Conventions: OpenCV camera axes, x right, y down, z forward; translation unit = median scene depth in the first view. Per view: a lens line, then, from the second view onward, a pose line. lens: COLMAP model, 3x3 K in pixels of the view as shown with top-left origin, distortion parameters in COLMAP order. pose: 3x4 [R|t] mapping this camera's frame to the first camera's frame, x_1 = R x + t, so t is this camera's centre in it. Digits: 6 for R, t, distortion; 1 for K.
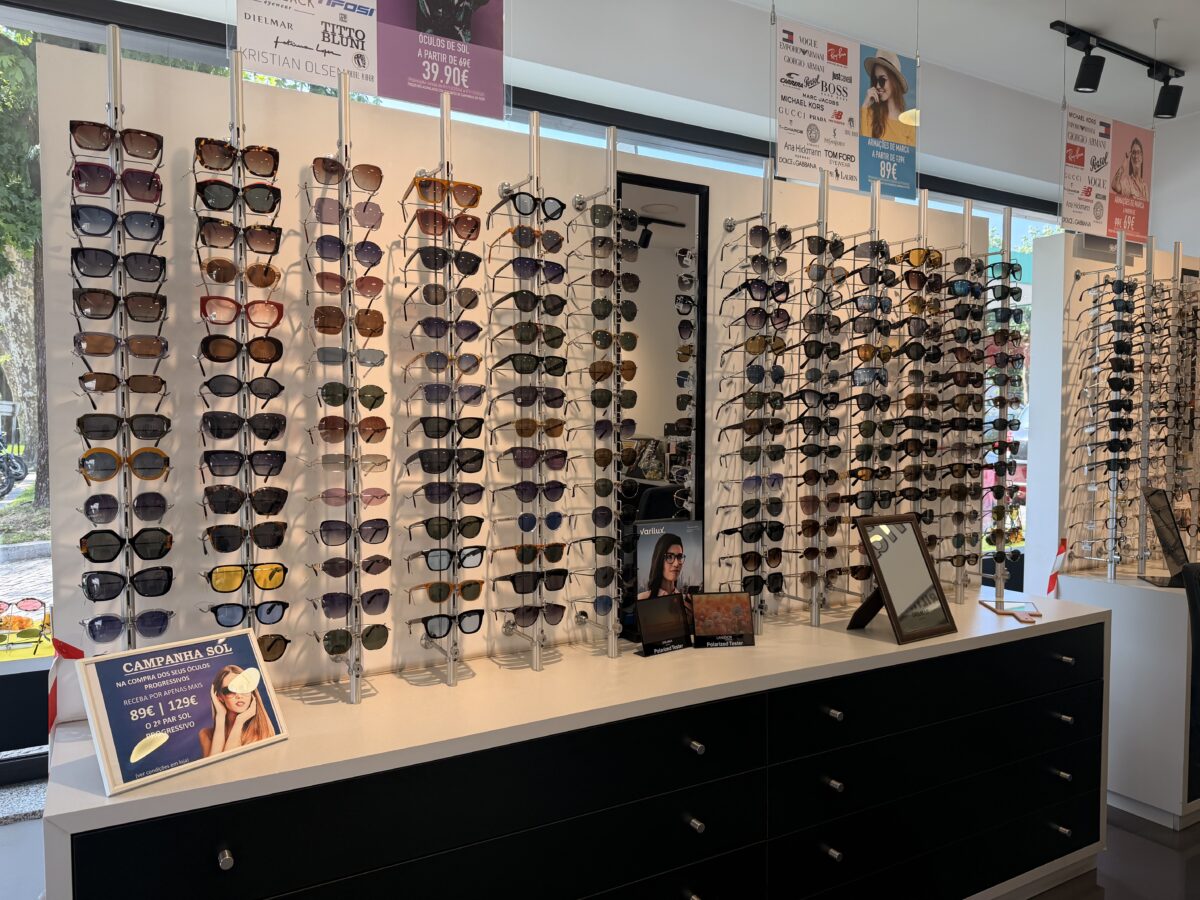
lens RADIAL K [[834.7, 0, 600.0], [0, 834.7, 456.9], [0, 0, 1]] dist [0.001945, -0.001144]
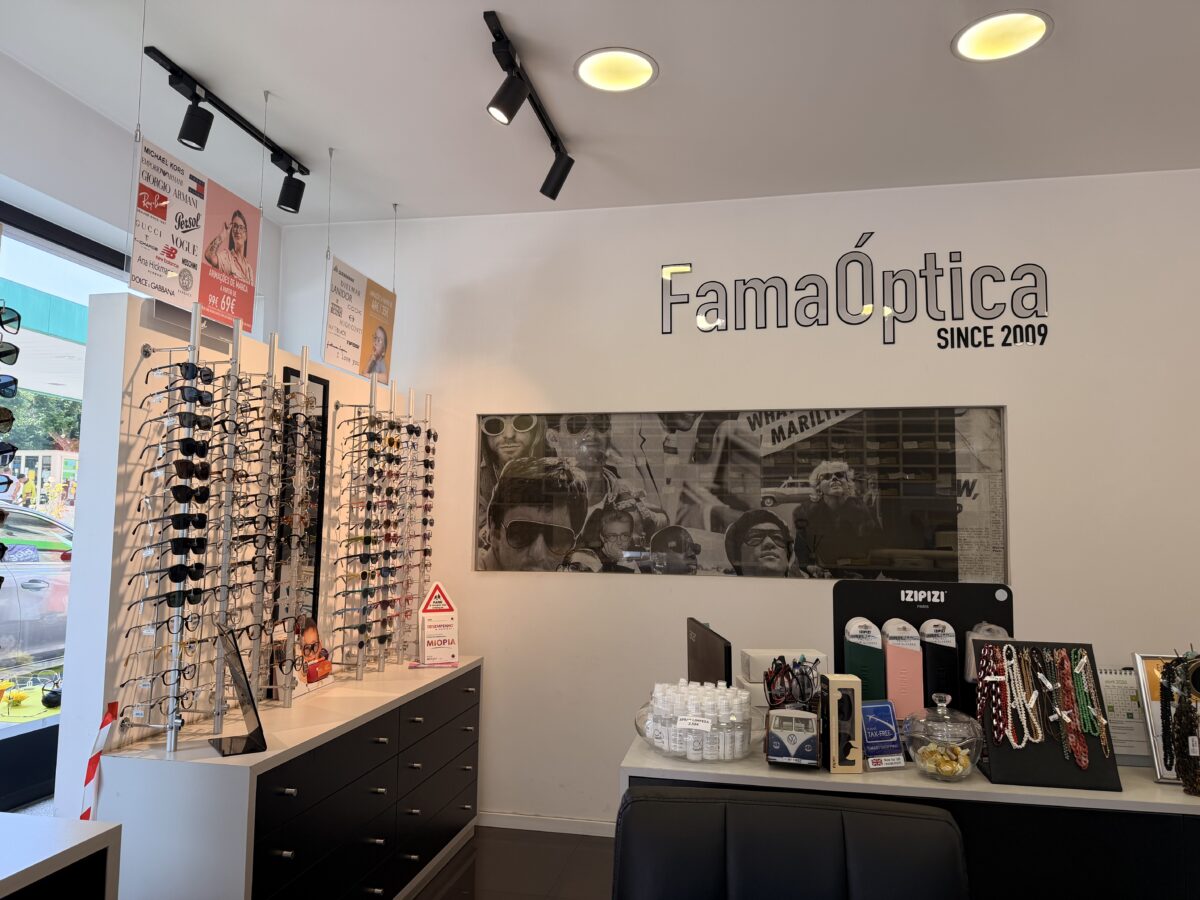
lens RADIAL K [[834.7, 0, 599.3], [0, 834.7, 449.8], [0, 0, 1]] dist [0.001945, -0.001144]
pose [[0.653558, 0.077577, 0.752890, 0.266140], [0.017500, 0.992919, -0.117501, -0.027897], [-0.756674, 0.089969, 0.647572, 0.186807]]
